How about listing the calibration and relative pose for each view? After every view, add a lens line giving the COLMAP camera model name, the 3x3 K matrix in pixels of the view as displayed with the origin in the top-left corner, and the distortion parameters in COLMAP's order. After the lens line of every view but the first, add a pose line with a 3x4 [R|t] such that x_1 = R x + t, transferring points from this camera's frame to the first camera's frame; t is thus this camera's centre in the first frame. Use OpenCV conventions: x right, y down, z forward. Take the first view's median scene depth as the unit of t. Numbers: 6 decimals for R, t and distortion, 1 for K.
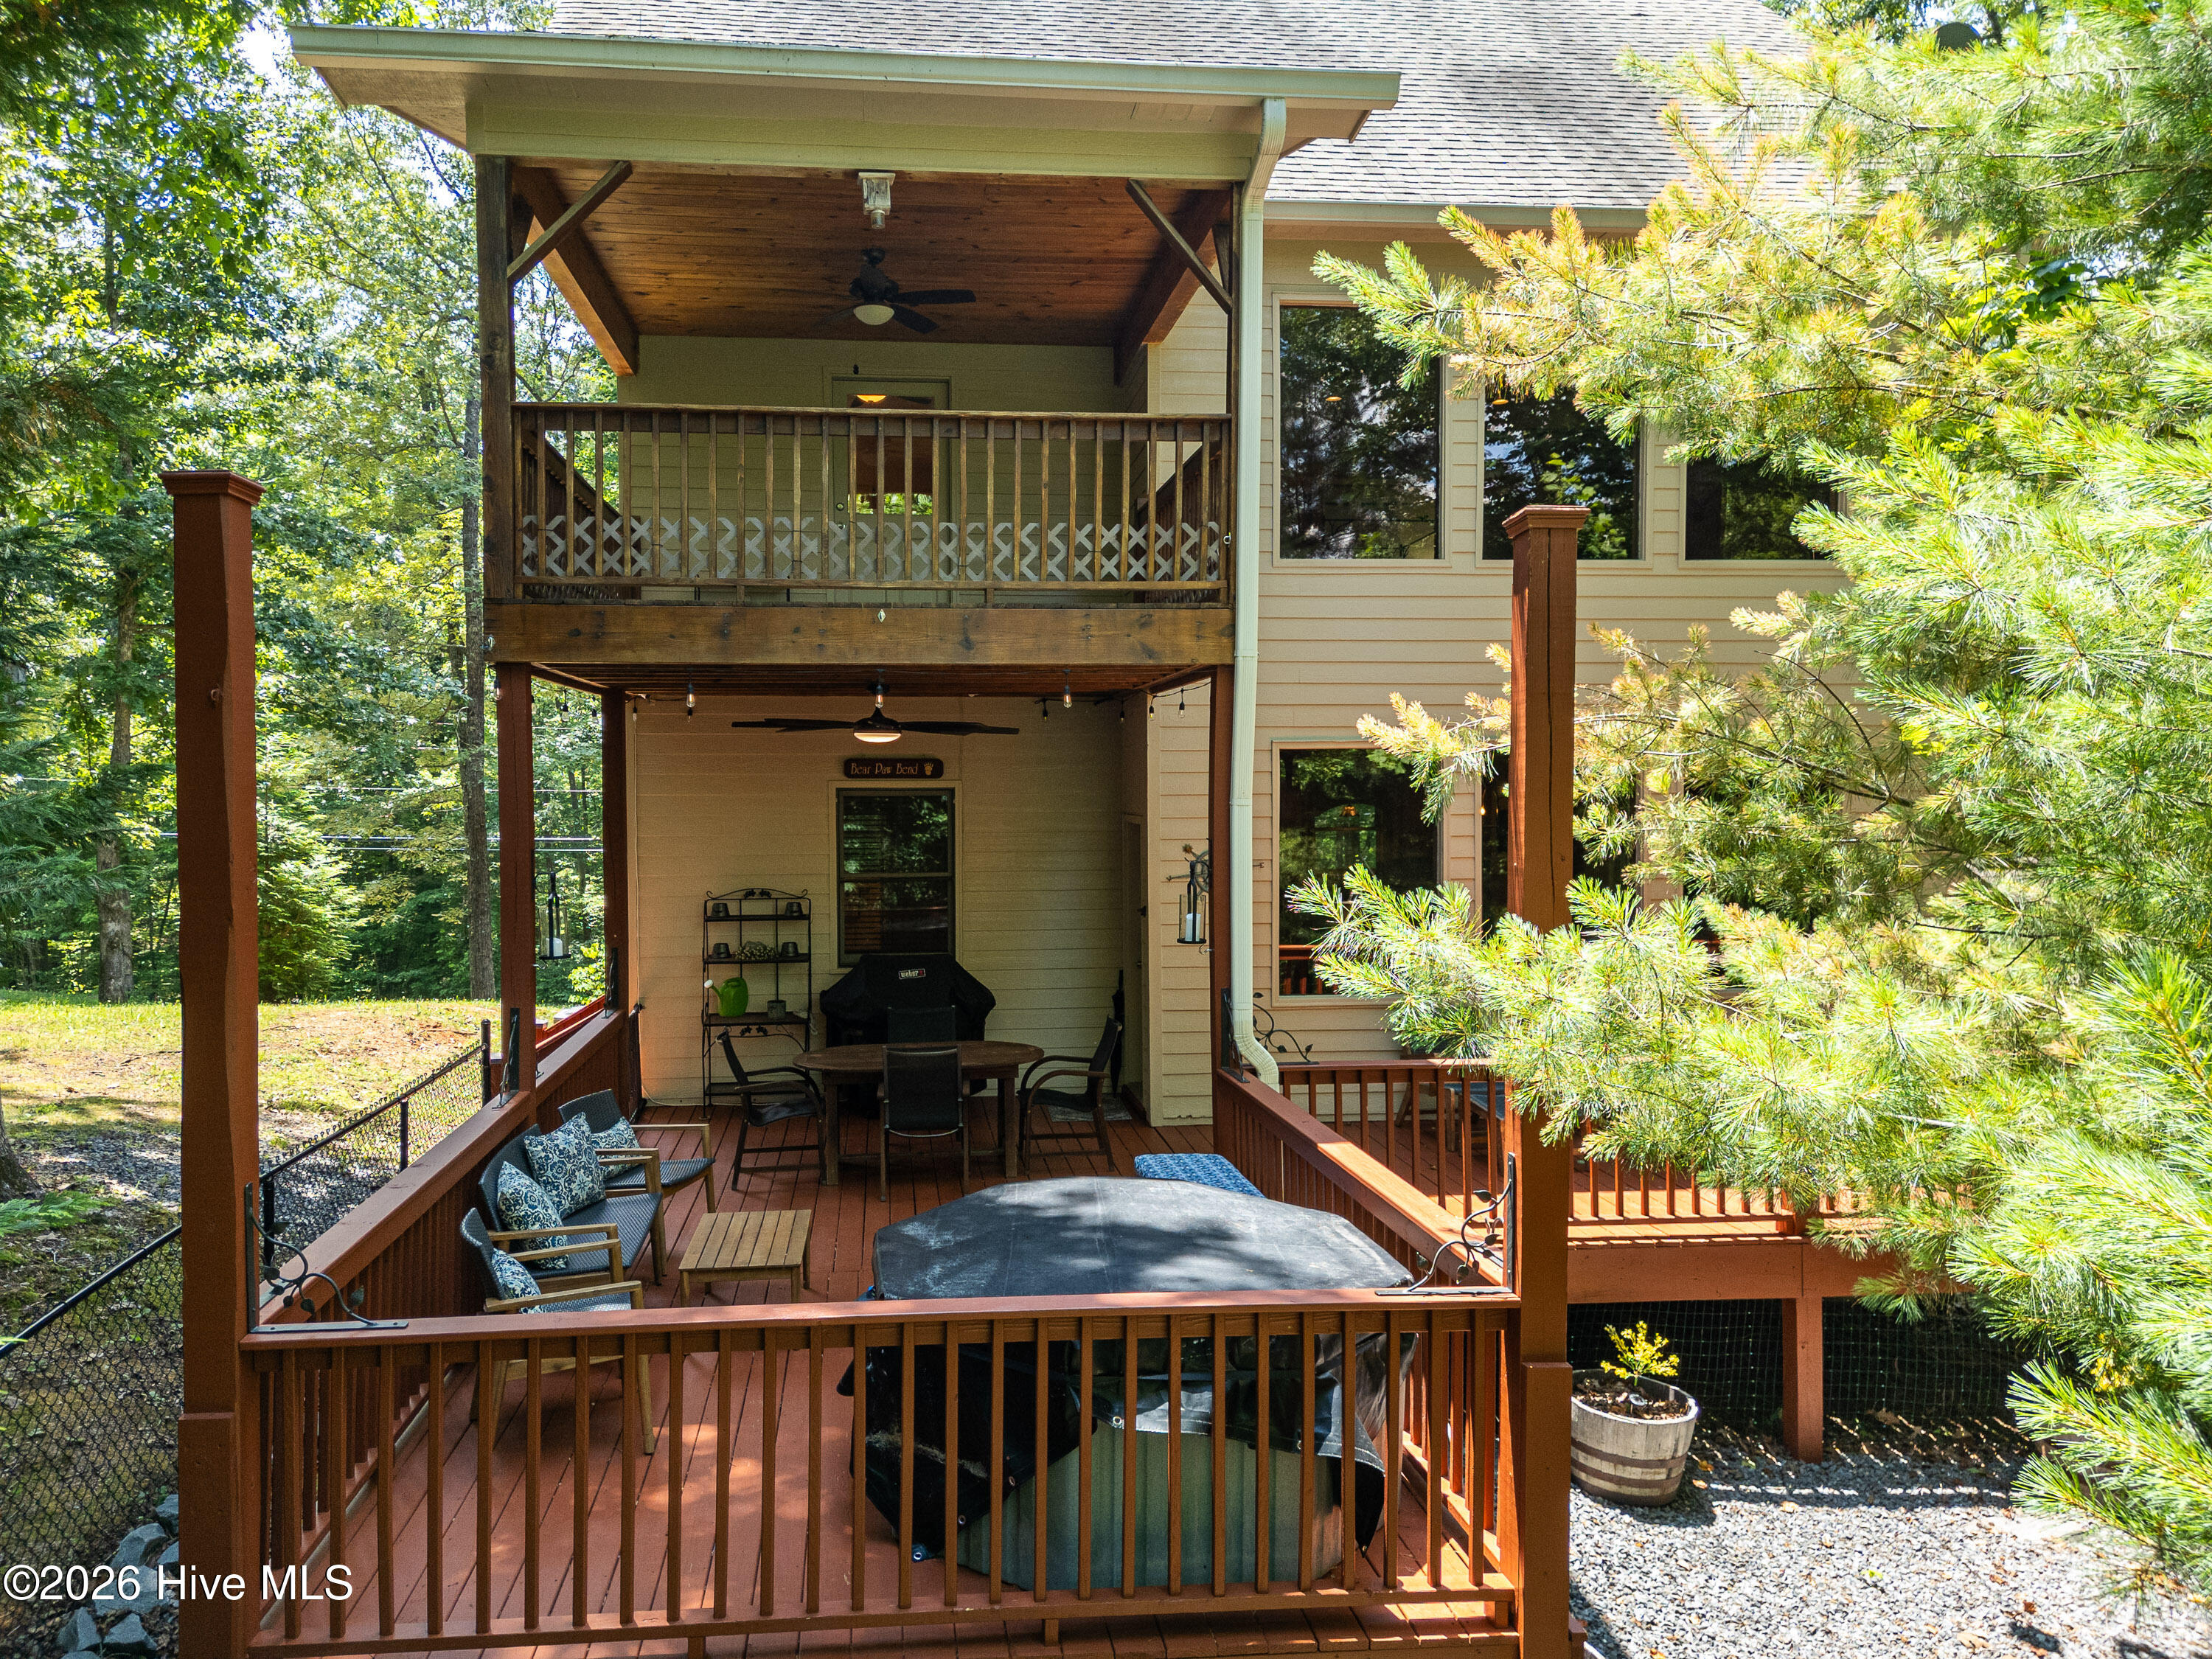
lens RADIAL K [[1590.1, 0, 1108.8], [0, 1590.1, 834.4], [0, 0, 1]] dist [0.044756, -0.045682]
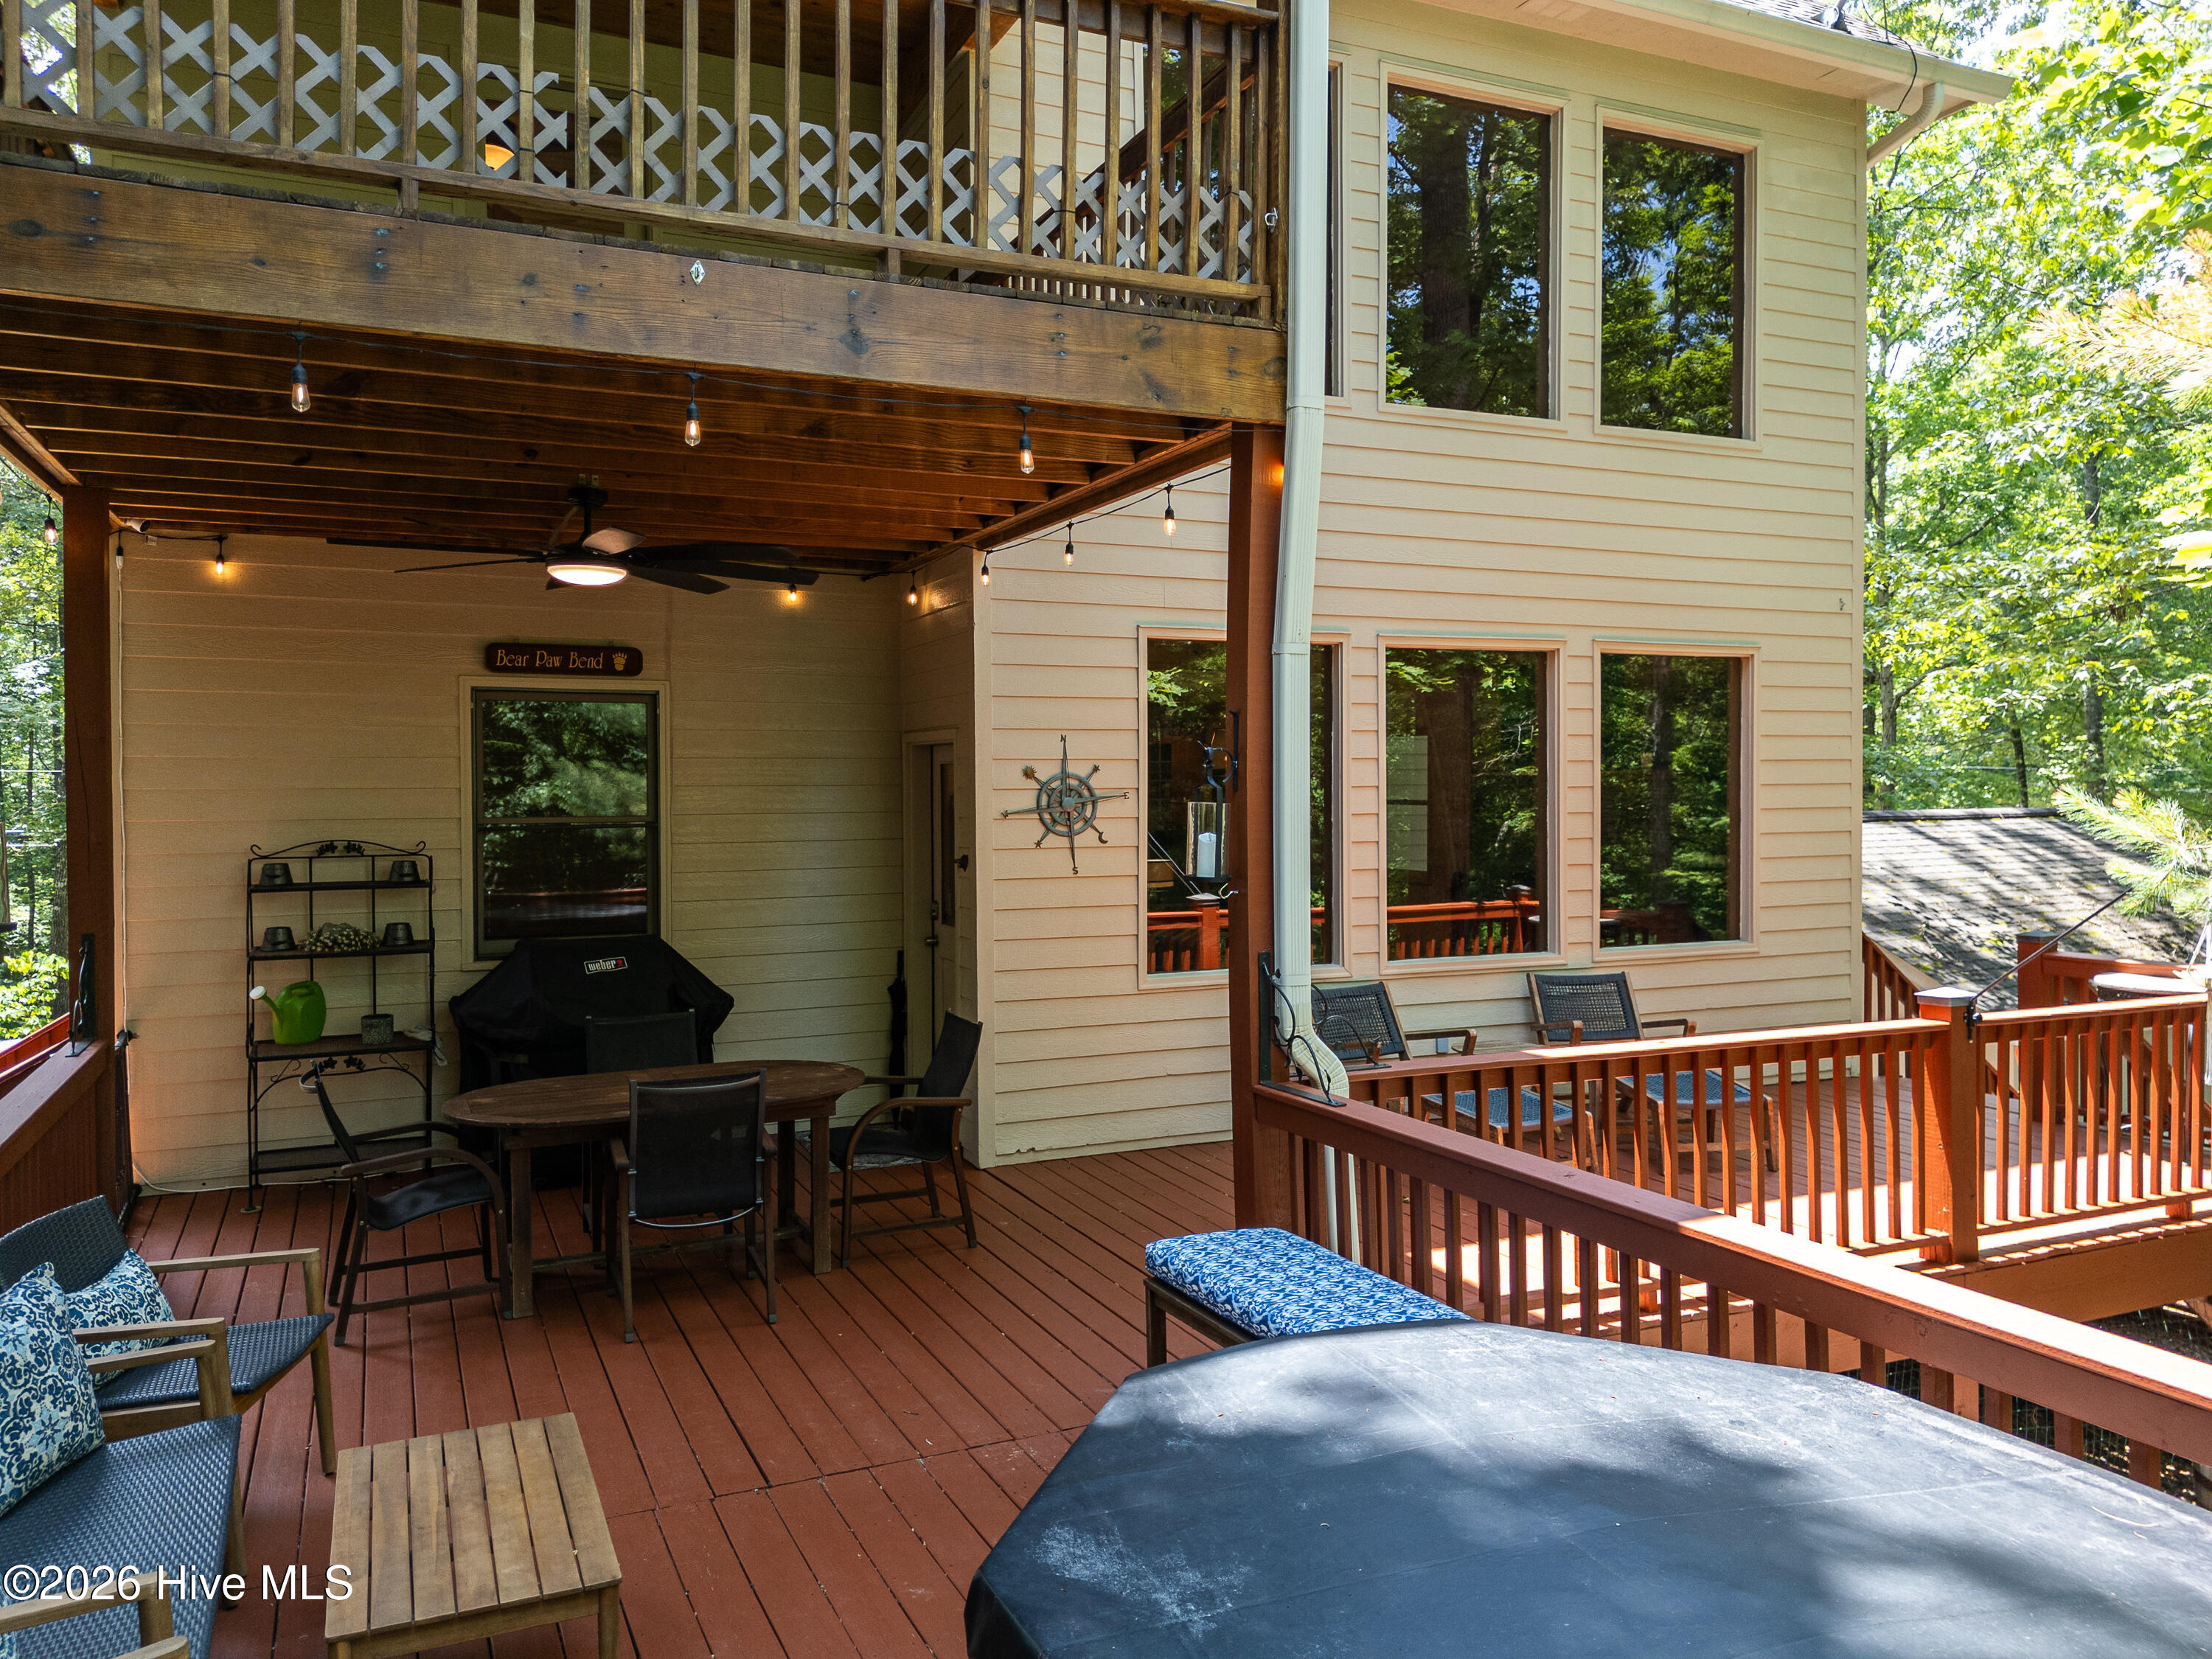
lens RADIAL K [[1525.7, 0, 1109.1], [0, 1525.7, 819.0], [0, 0, 1]] dist [0.009036, -0.000401]
pose [[0.951876, -0.004068, 0.306455, -0.116363], [0.009023, 0.999850, -0.014754, 0.037540], [-0.306349, 0.016809, 0.951771, 0.326467]]
